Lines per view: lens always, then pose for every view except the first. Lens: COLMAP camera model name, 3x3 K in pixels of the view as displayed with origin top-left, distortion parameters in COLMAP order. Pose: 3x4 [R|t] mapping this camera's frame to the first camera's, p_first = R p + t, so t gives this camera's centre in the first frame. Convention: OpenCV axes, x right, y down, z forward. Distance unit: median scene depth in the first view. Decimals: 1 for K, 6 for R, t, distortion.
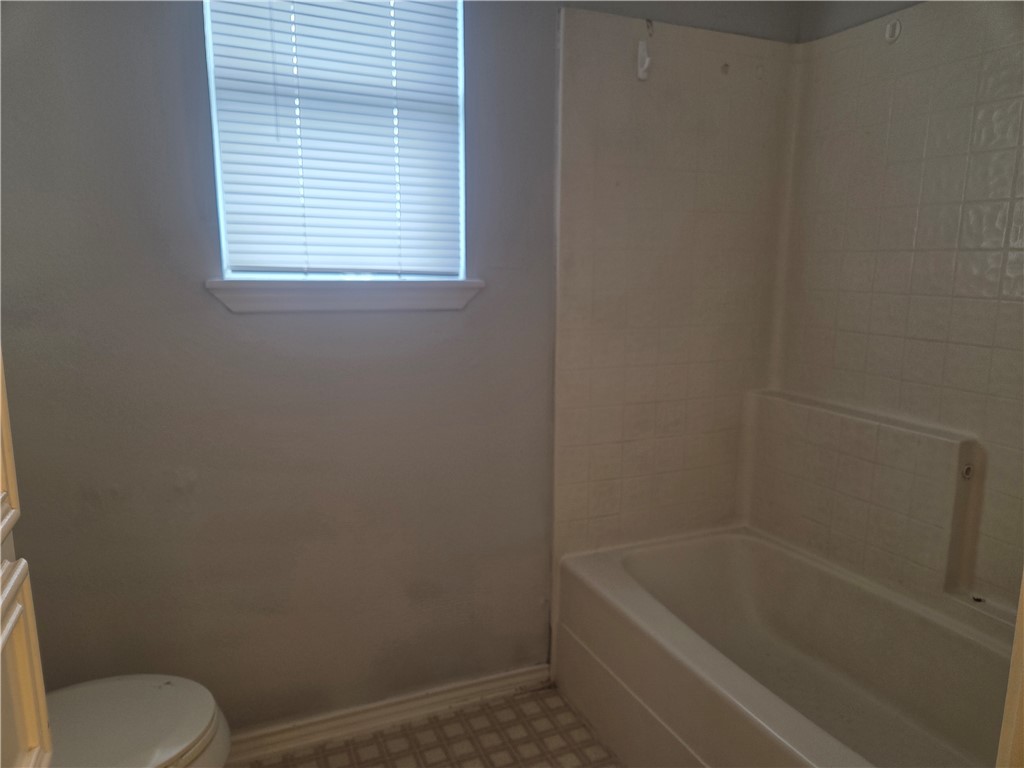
lens RADIAL K [[691.2, 0, 513.7], [0, 691.2, 384.1], [0, 0, 1]] dist [0.066261, -0.019476]
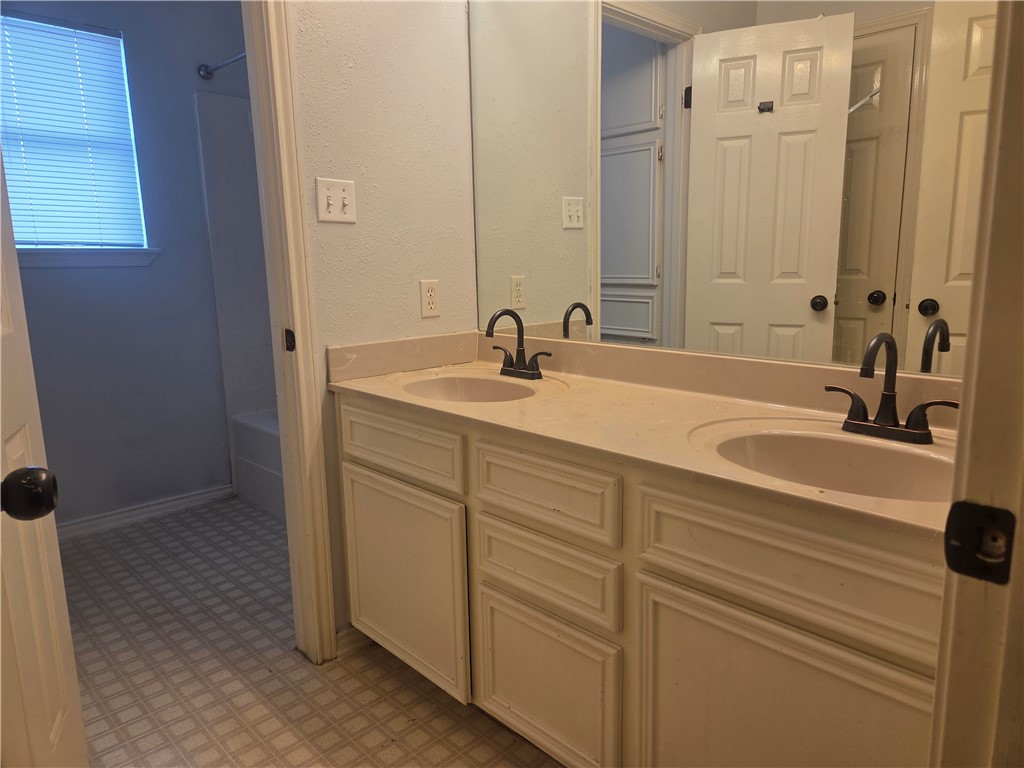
lens RADIAL K [[691.2, 0, 512.5], [0, 691.2, 383.5], [0, 0, 1]] dist [0.066261, -0.019476]
pose [[0.938494, -0.077682, 0.336444, 0.157101], [0.068718, 0.996893, 0.038489, 0.168231], [-0.338388, -0.013002, 0.940917, -0.897491]]
